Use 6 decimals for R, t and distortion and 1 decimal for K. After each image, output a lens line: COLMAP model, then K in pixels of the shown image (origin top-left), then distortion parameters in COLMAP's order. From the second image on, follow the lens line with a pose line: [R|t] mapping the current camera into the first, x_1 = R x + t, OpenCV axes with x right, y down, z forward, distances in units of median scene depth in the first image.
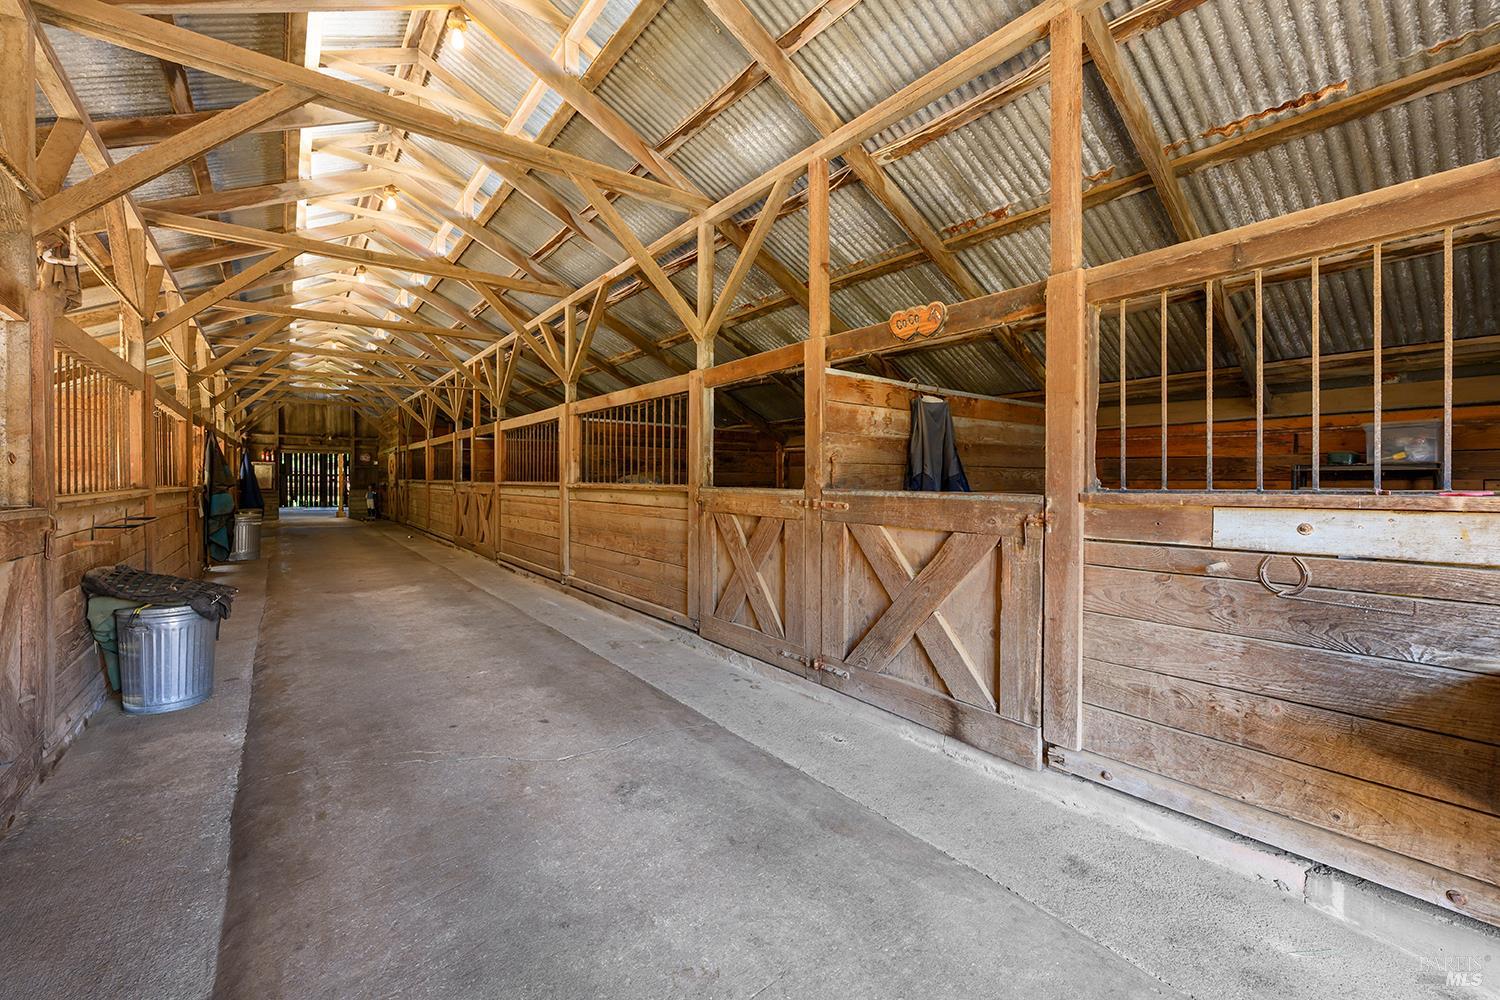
lens RADIAL K [[618.6, 0, 729.0], [0, 618.6, 481.3], [0, 0, 1]] dist [-0.008077, 0.000691]
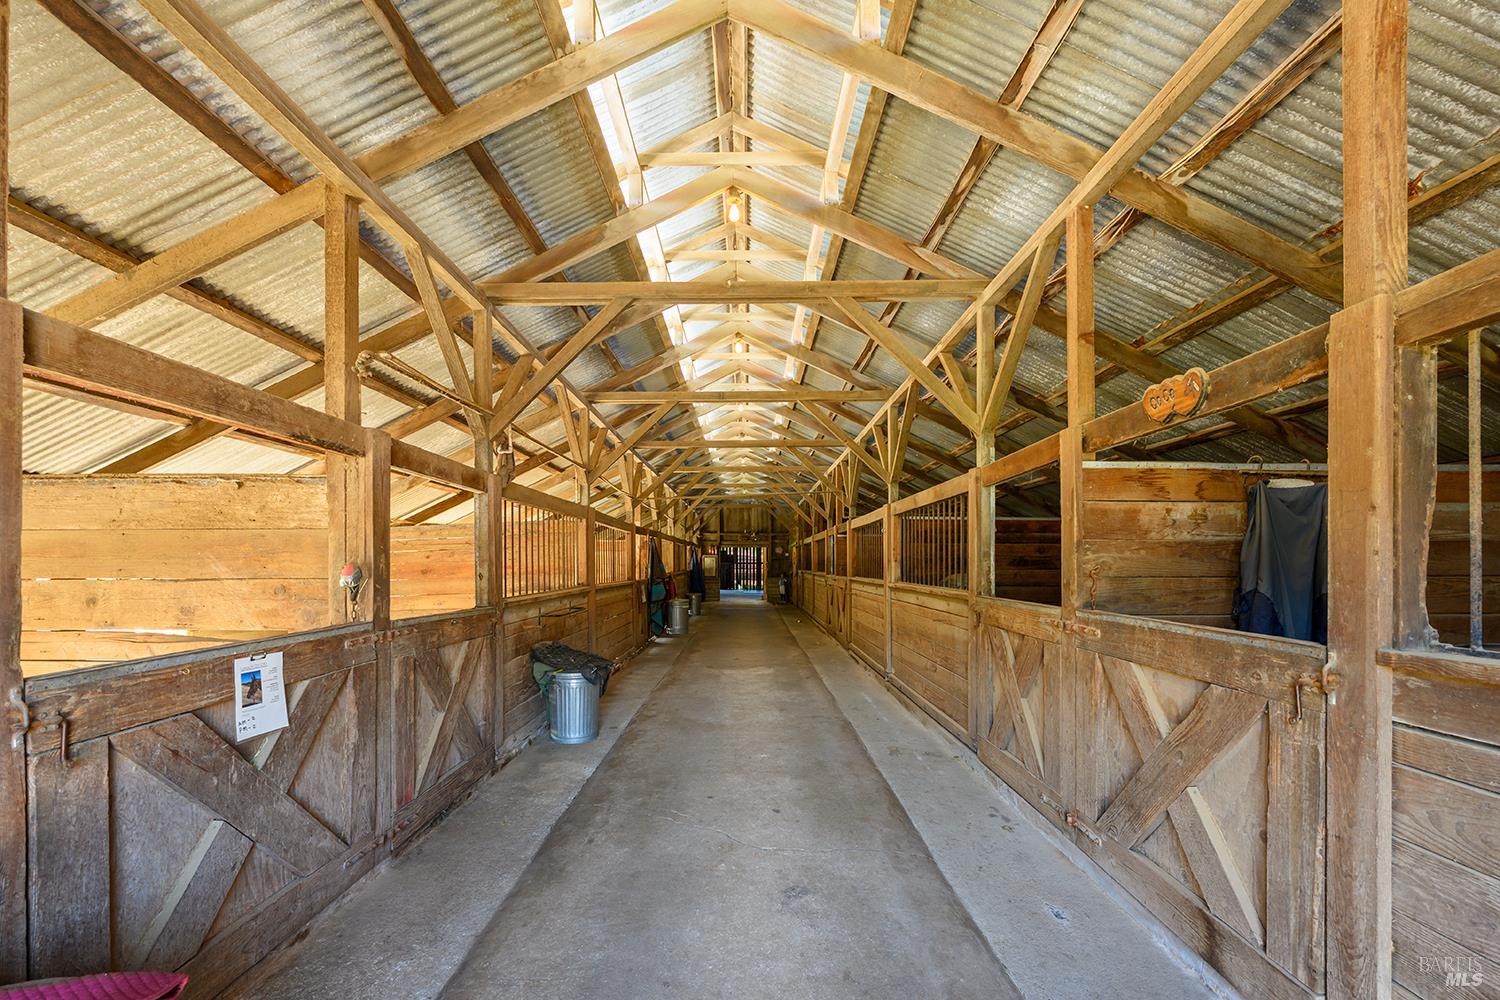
lens RADIAL K [[618.6, 0, 729.5], [0, 618.6, 565.7], [0, 0, 1]] dist [-0.008077, 0.000691]
pose [[0.792578, -0.003864, -0.609758, 0.270325], [0.004346, 0.999990, -0.000687, -0.044331], [0.609755, -0.002105, 0.792587, 0.060156]]
